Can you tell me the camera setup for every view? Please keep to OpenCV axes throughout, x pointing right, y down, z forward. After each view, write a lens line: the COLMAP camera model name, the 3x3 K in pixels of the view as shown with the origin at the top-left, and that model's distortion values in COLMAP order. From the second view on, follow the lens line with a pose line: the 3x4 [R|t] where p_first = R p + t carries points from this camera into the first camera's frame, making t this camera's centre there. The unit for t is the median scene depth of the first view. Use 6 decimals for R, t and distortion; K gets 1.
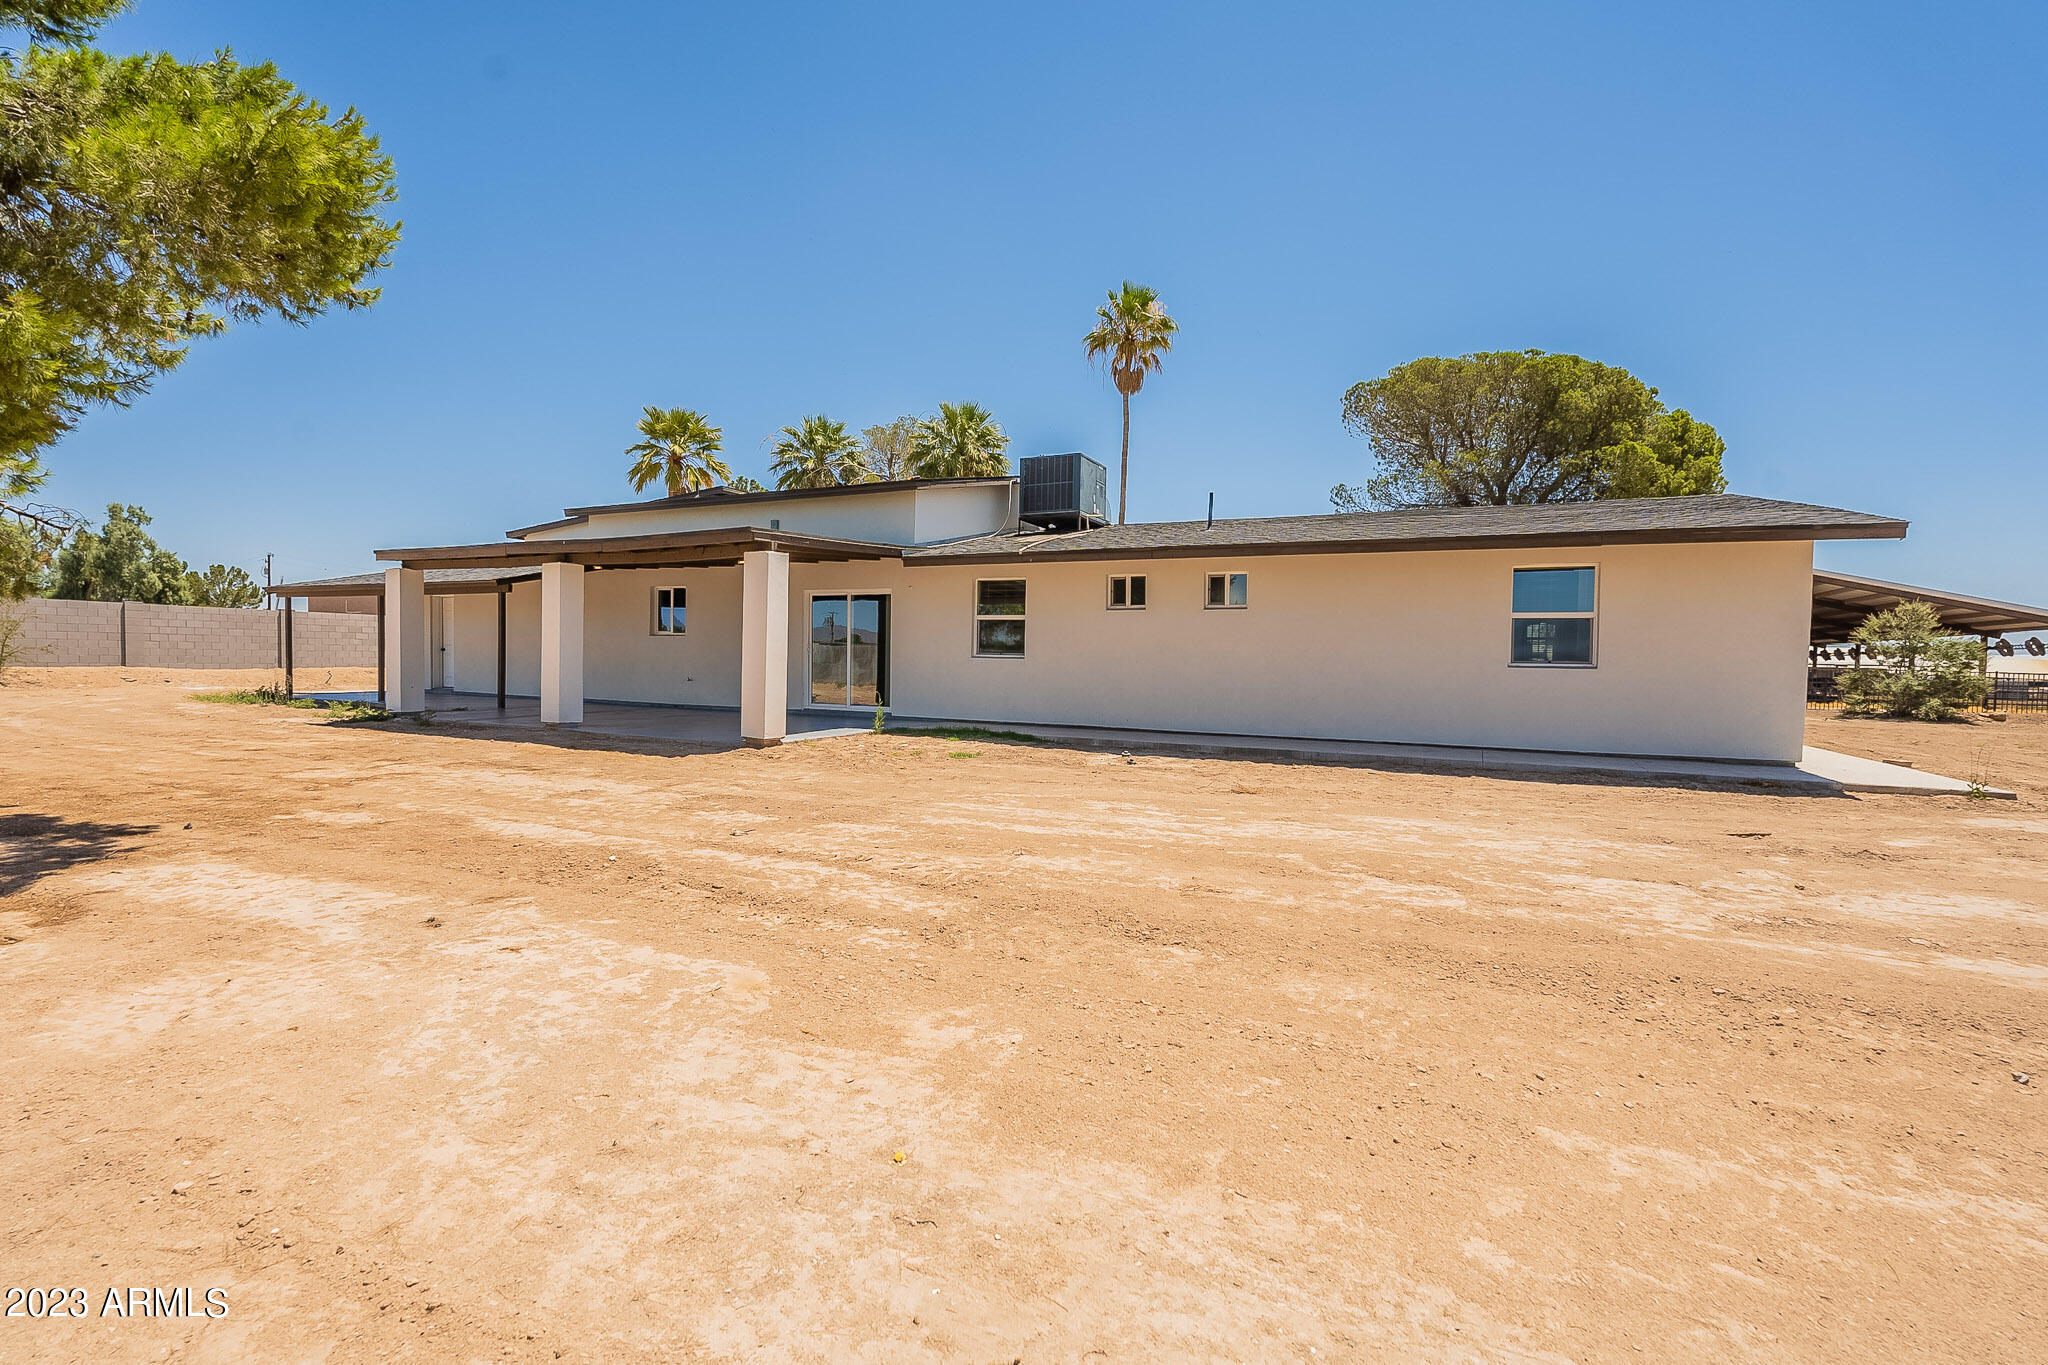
lens RADIAL K [[930.8, 0, 1024.0], [0, 930.8, 682.5], [0, 0, 1]] dist [-0.000241, -0.000098]
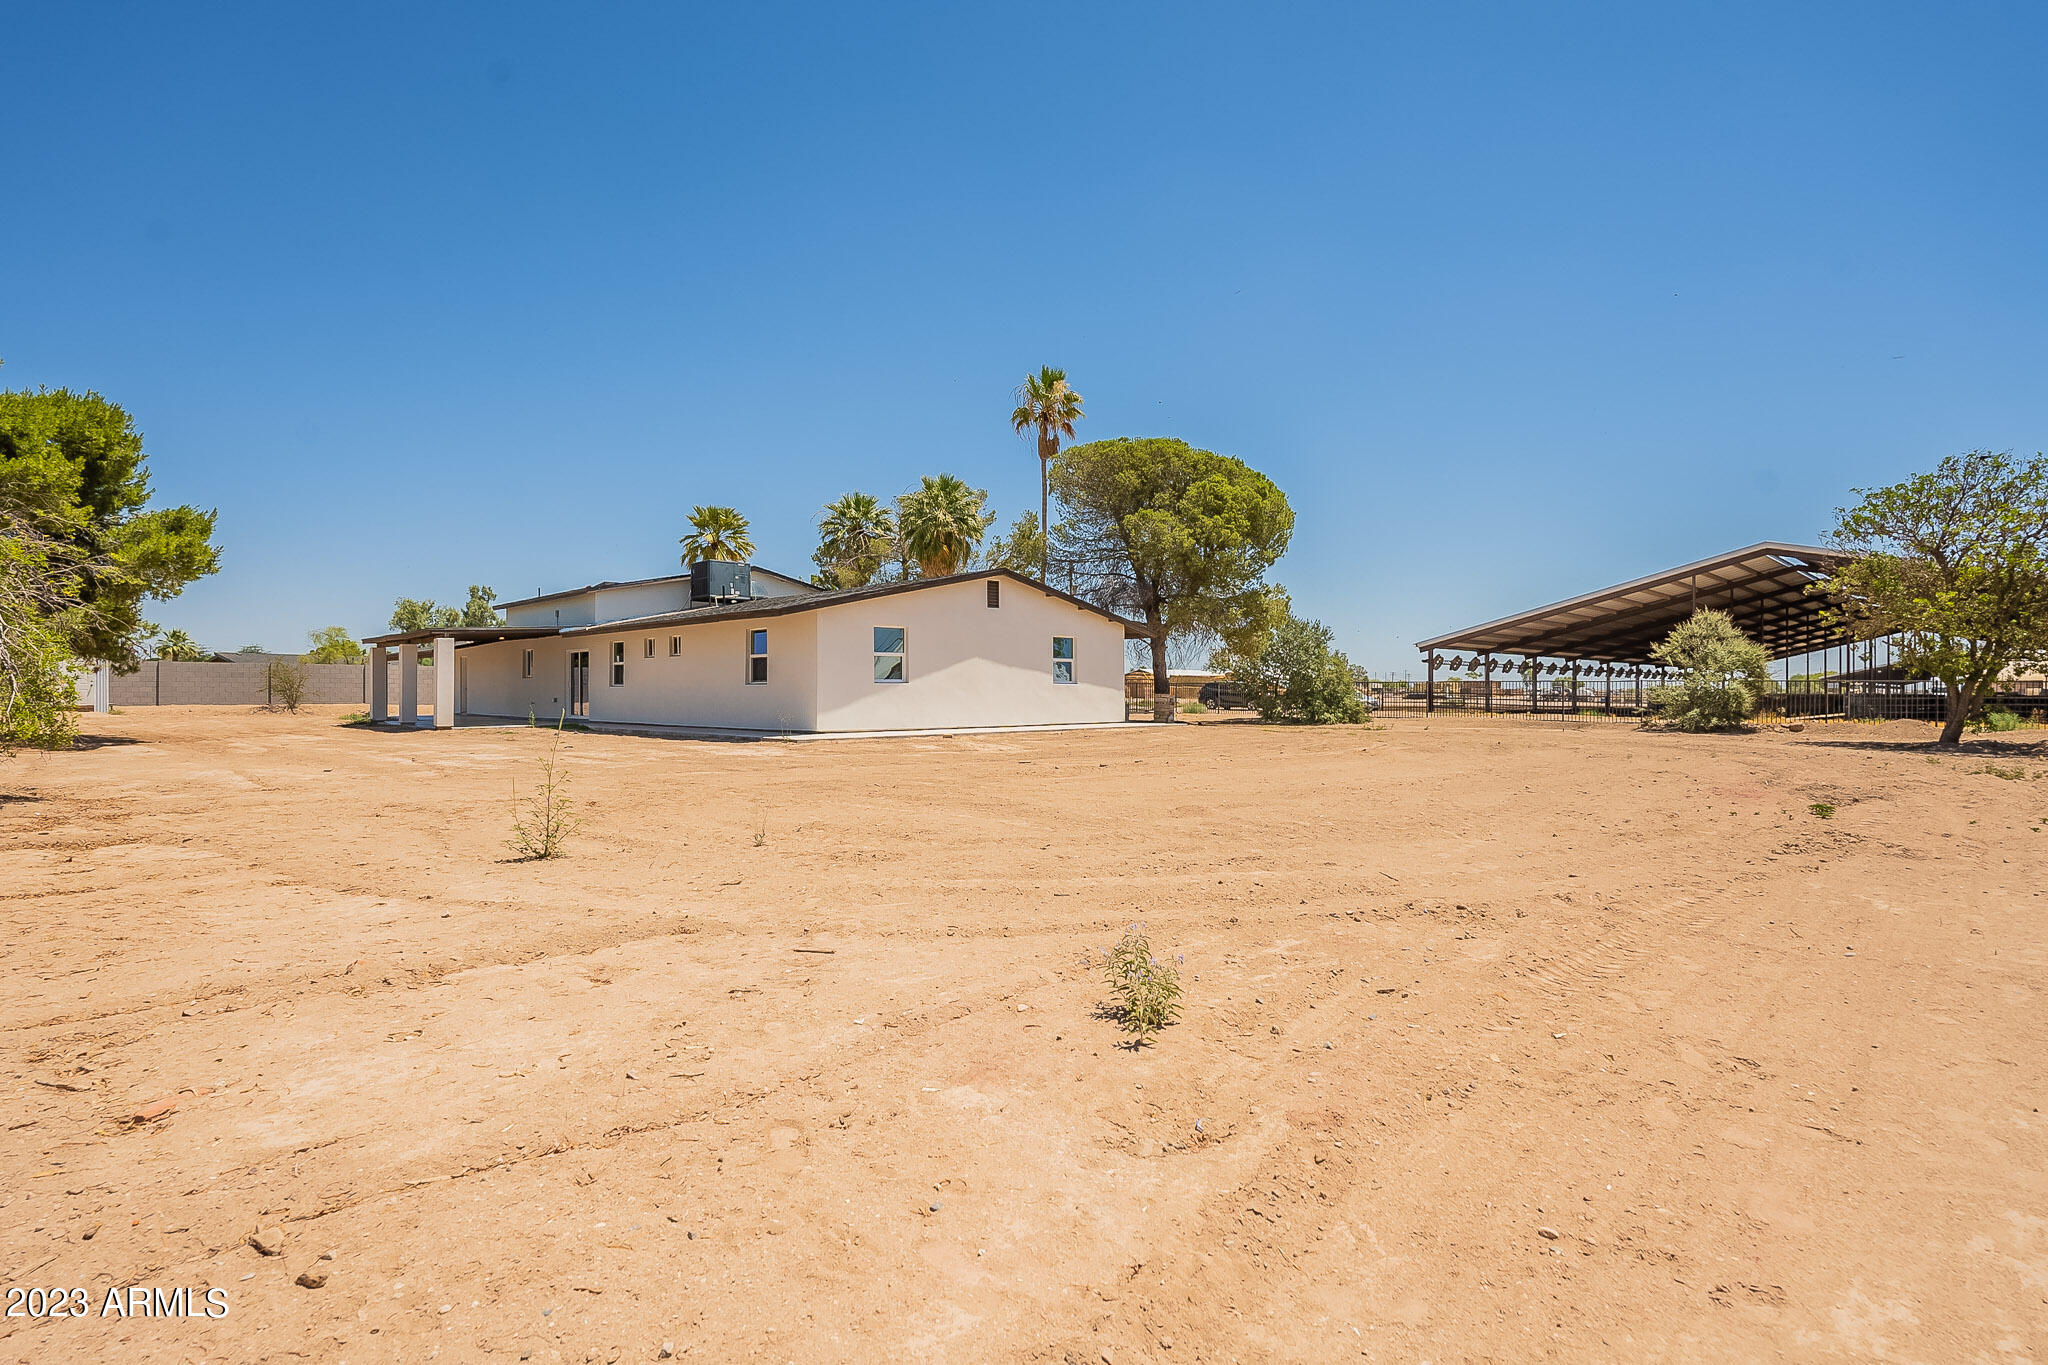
lens RADIAL K [[1064.4, 0, 1024.0], [0, 1064.4, 682.5], [0, 0, 1]] dist [0.000054, 0.000041]
pose [[0.935059, -0.022054, -0.353805, 0.818505], [0.008330, 0.999154, -0.040266, 0.031495], [0.354394, 0.034703, 0.934452, -0.360650]]
